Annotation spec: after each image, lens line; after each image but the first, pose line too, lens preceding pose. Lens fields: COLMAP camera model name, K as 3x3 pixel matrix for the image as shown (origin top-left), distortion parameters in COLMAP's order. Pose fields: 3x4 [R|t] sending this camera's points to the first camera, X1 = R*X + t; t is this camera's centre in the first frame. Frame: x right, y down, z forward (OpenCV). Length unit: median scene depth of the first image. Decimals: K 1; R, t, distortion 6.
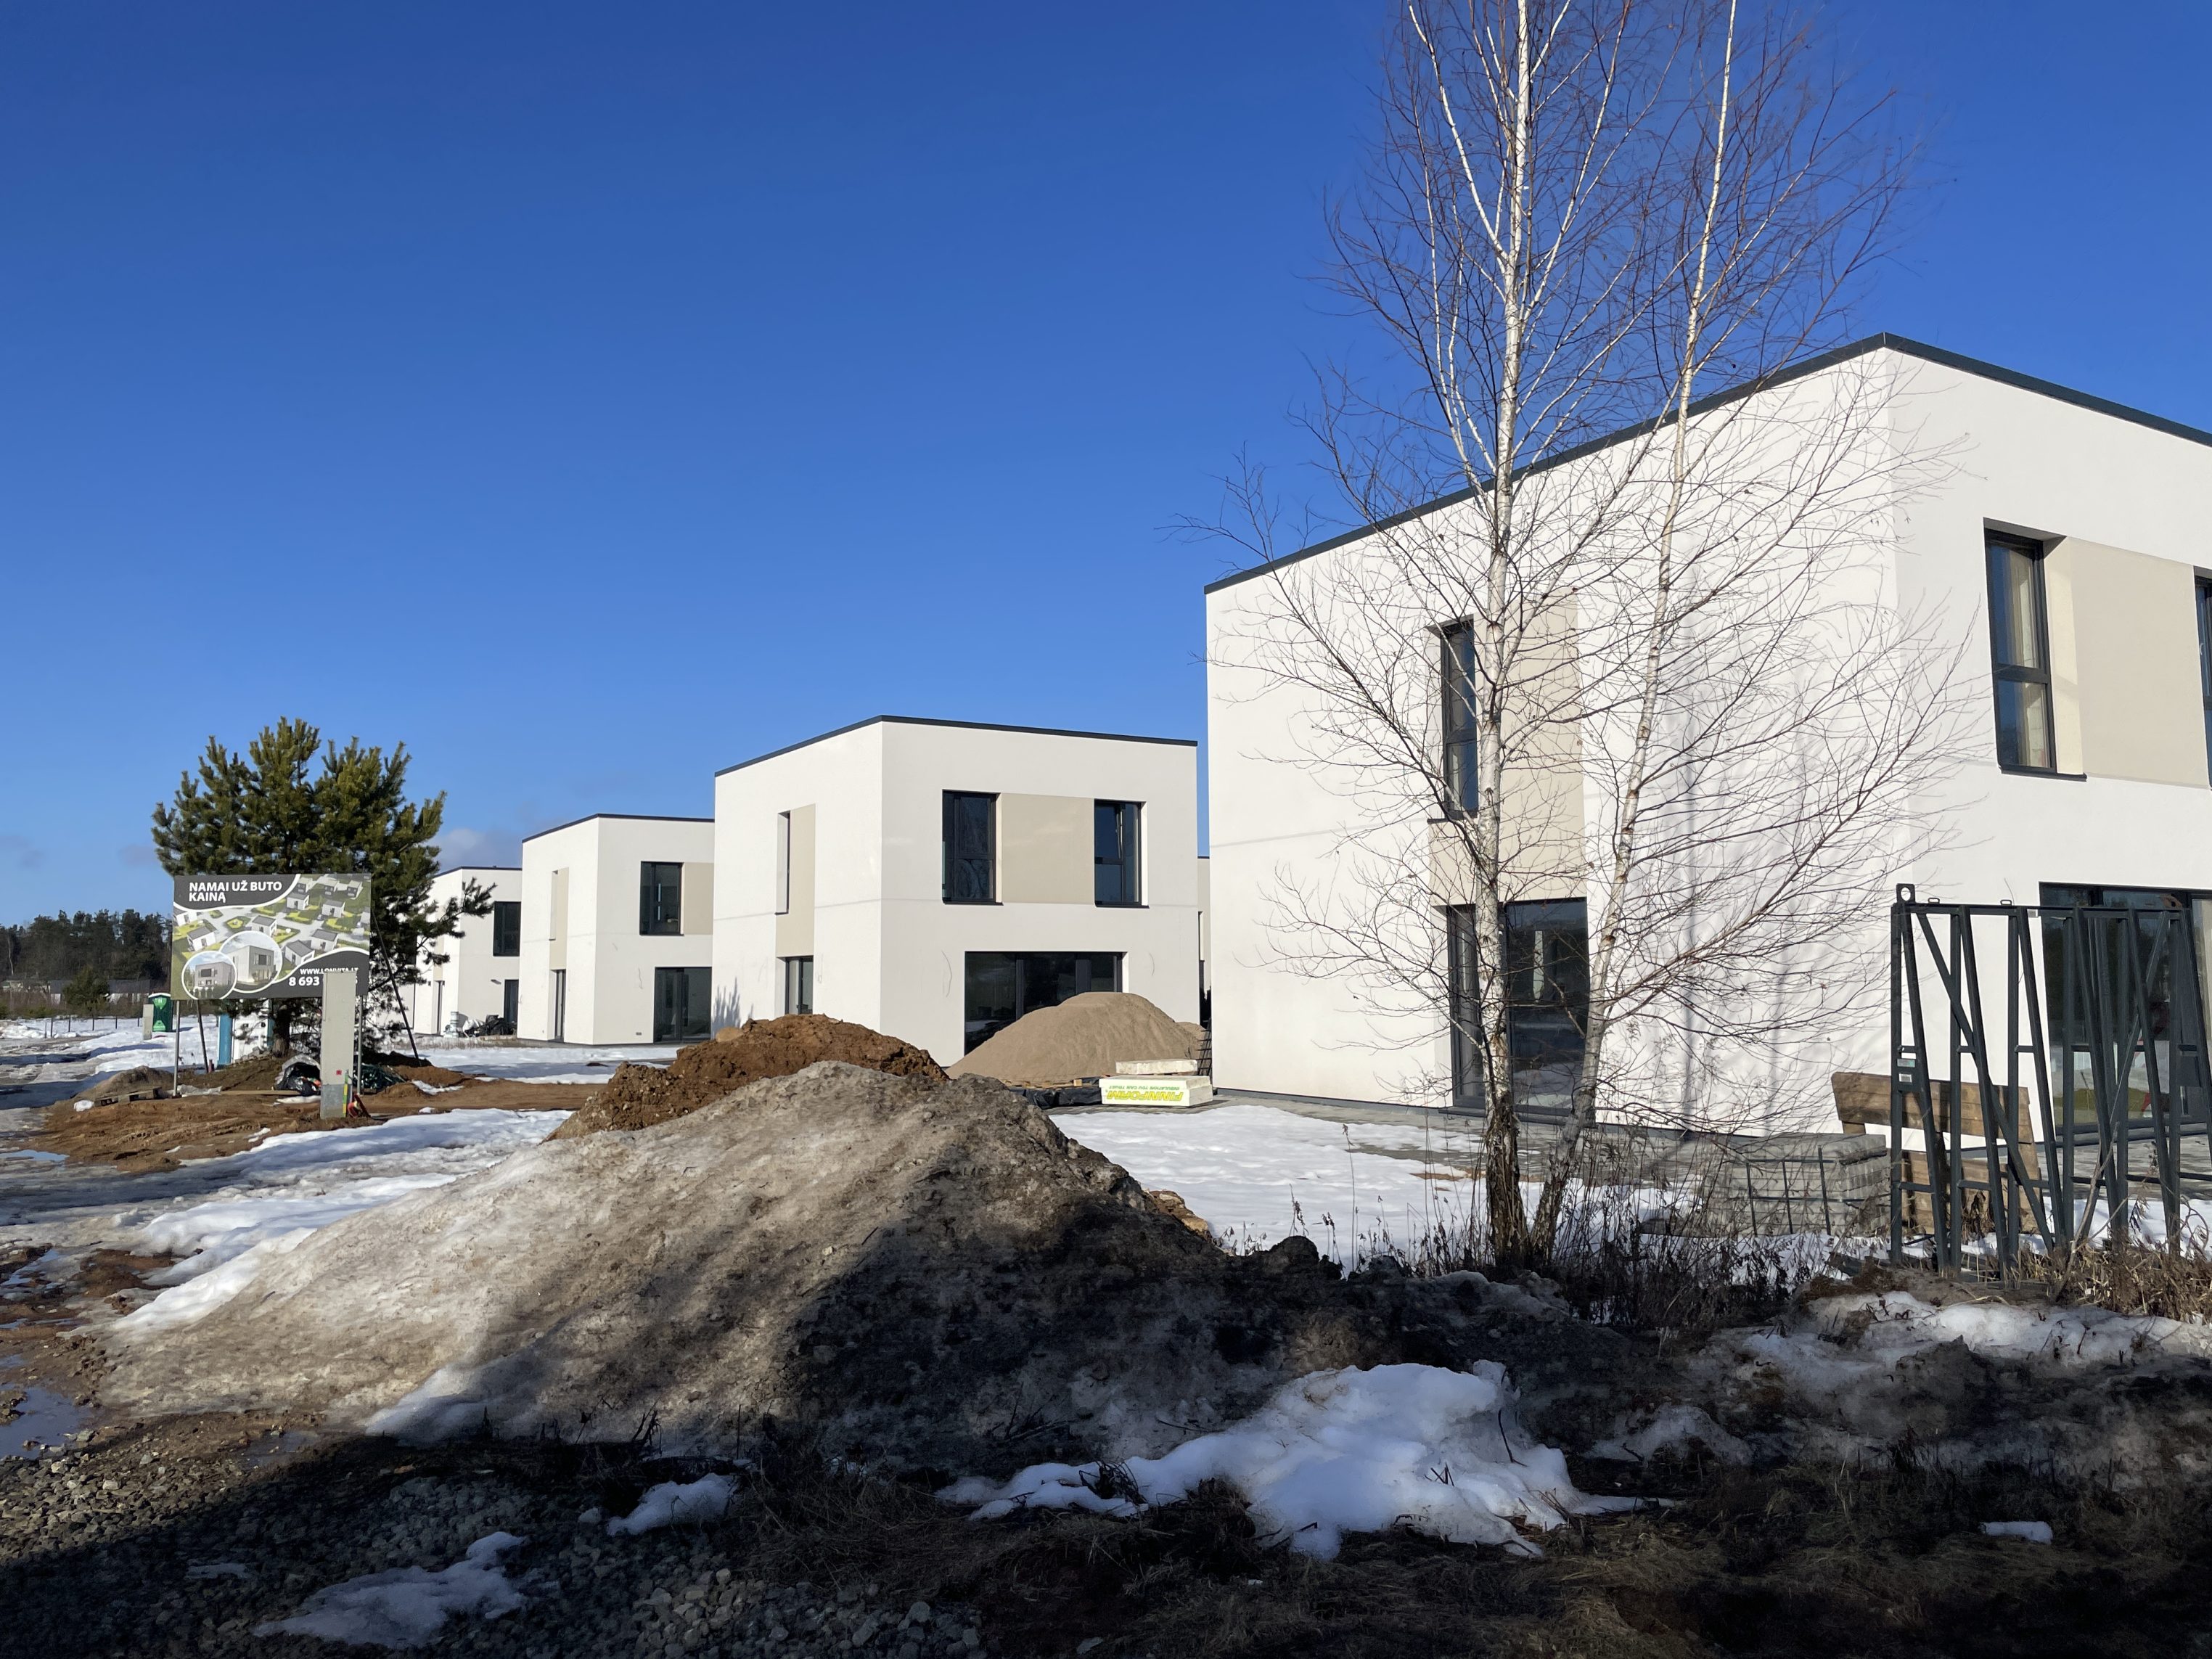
lens RADIAL K [[1777.9, 0, 1216.4], [0, 1777.9, 793.1], [0, 0, 1]] dist [0.110318, -0.148854]
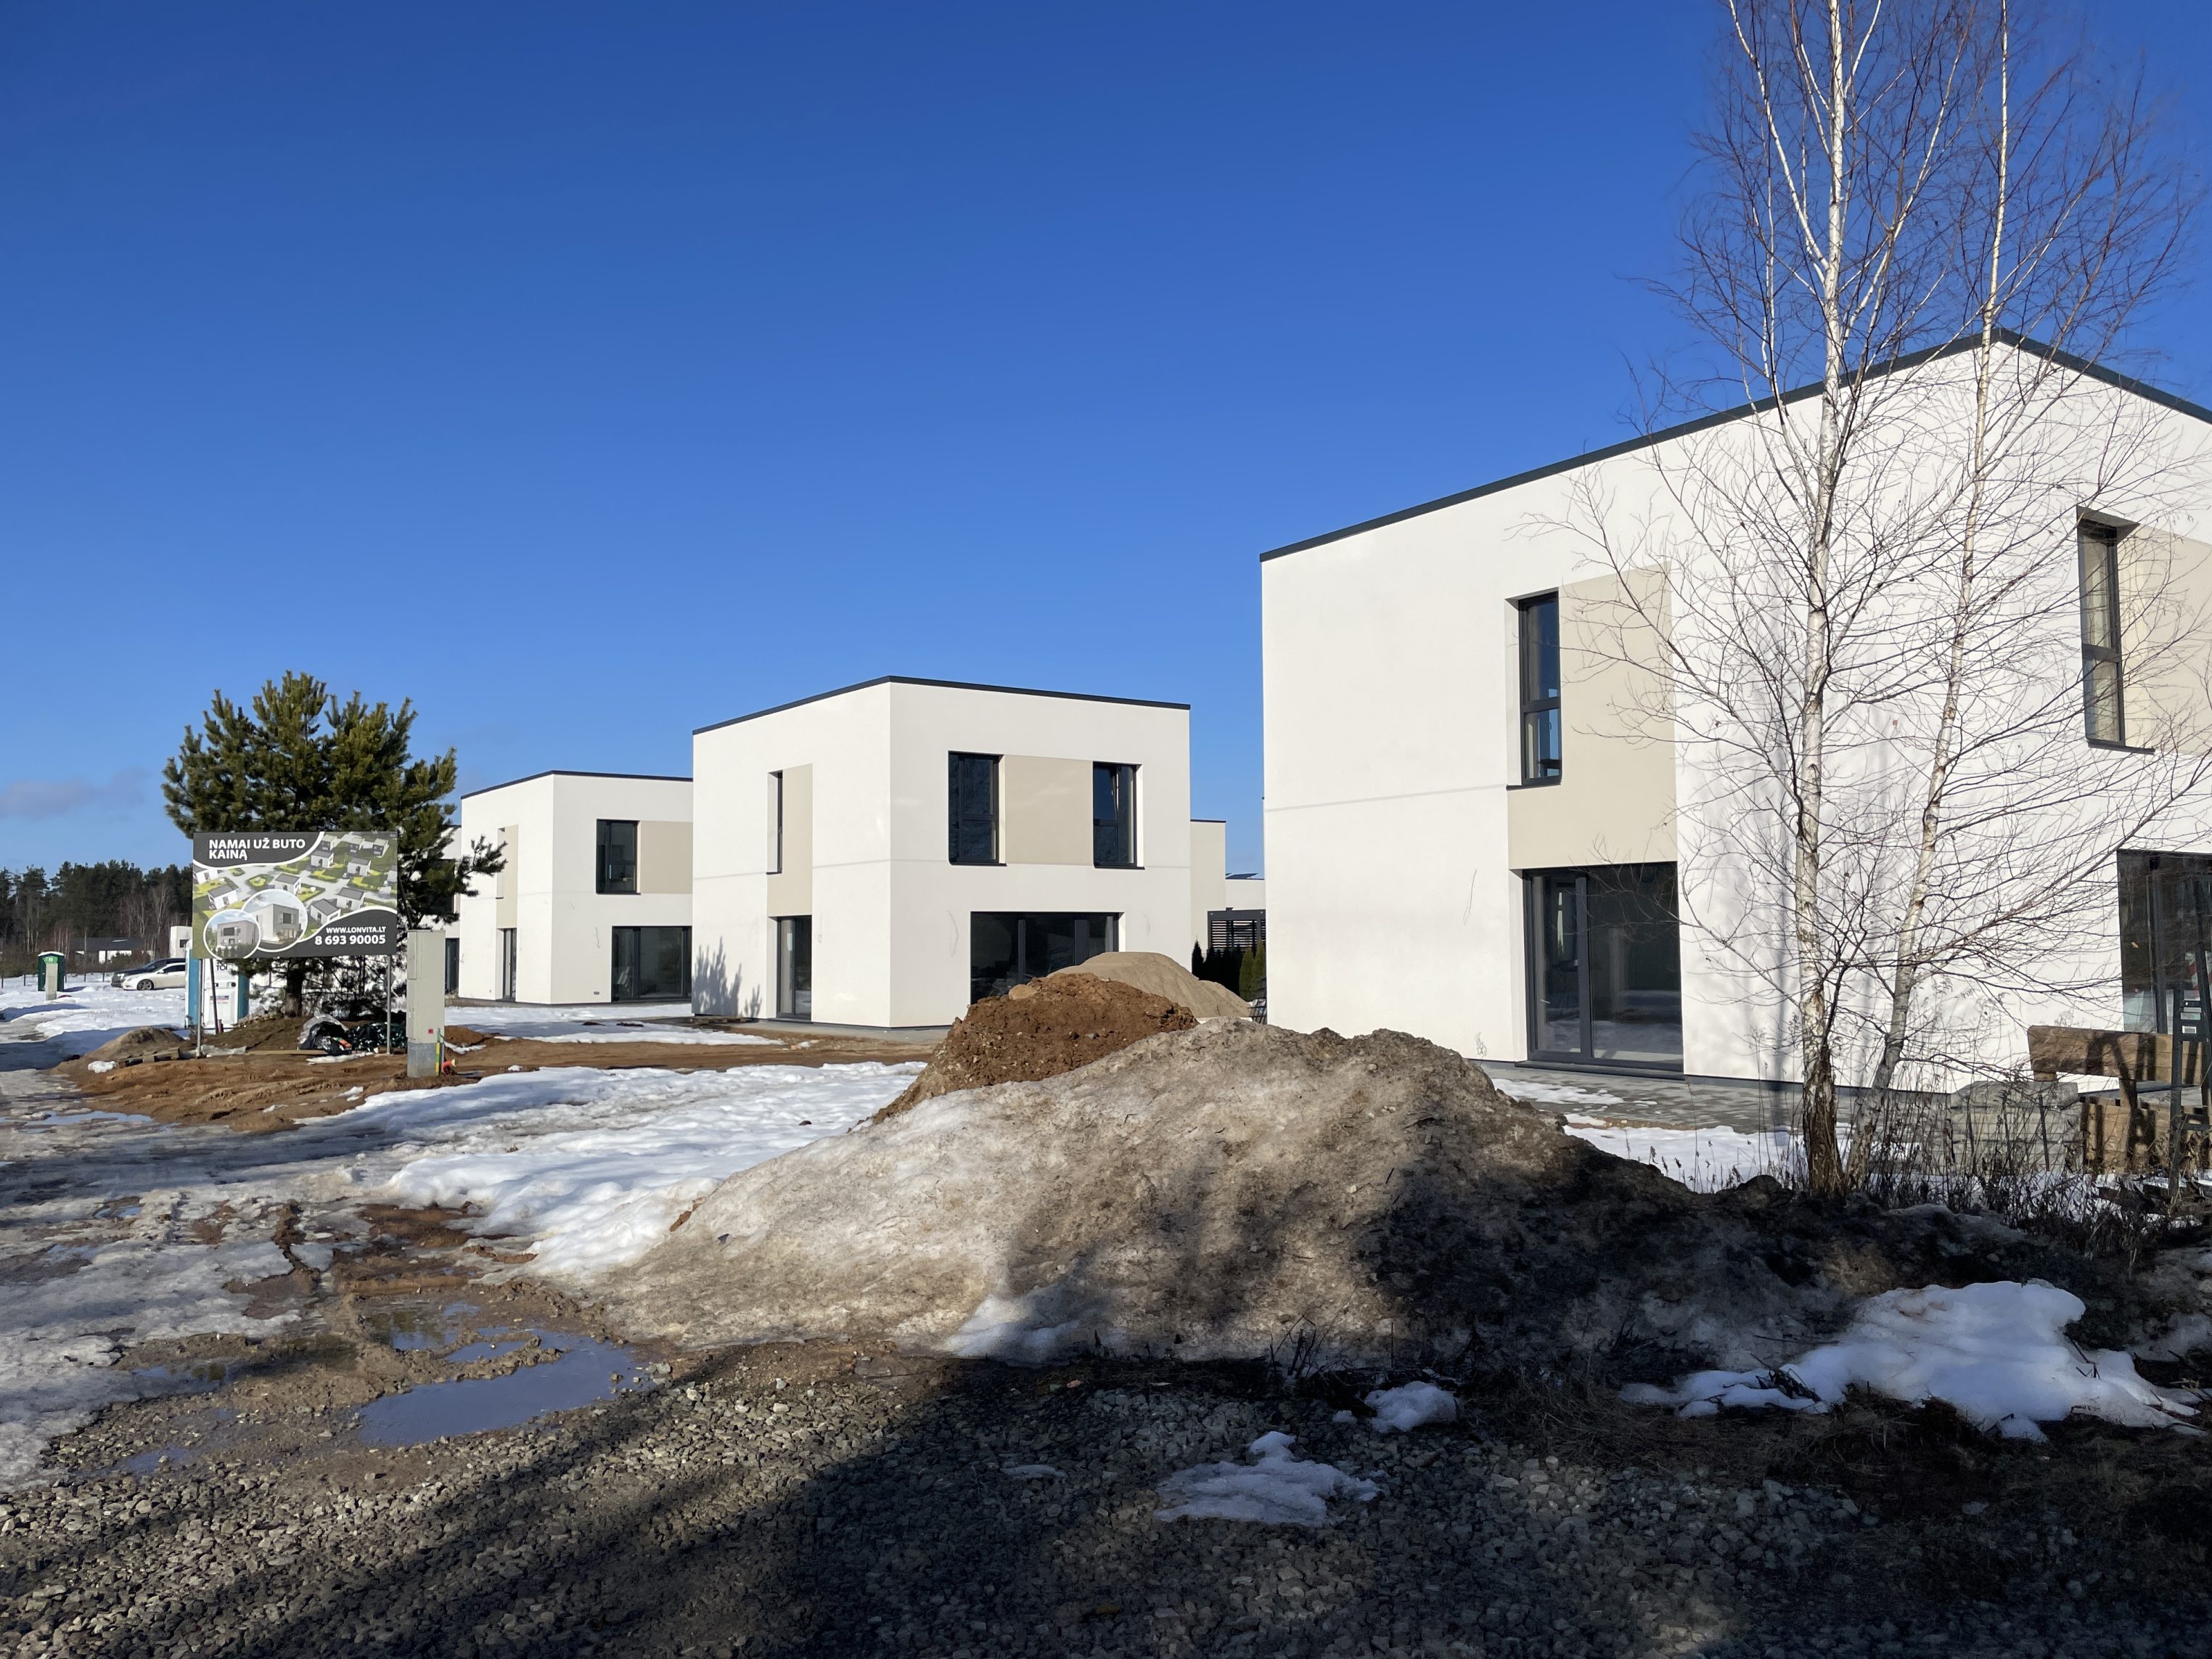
lens RADIAL K [[1797.6, 0, 1150.3], [0, 1797.6, 822.7], [0, 0, 1]] dist [0.104762, -0.163196]
pose [[0.996883, 0.004627, 0.078764, -0.136240], [-0.007788, 0.999174, 0.039875, -0.003308], [-0.078514, -0.040364, 0.996095, -0.023826]]
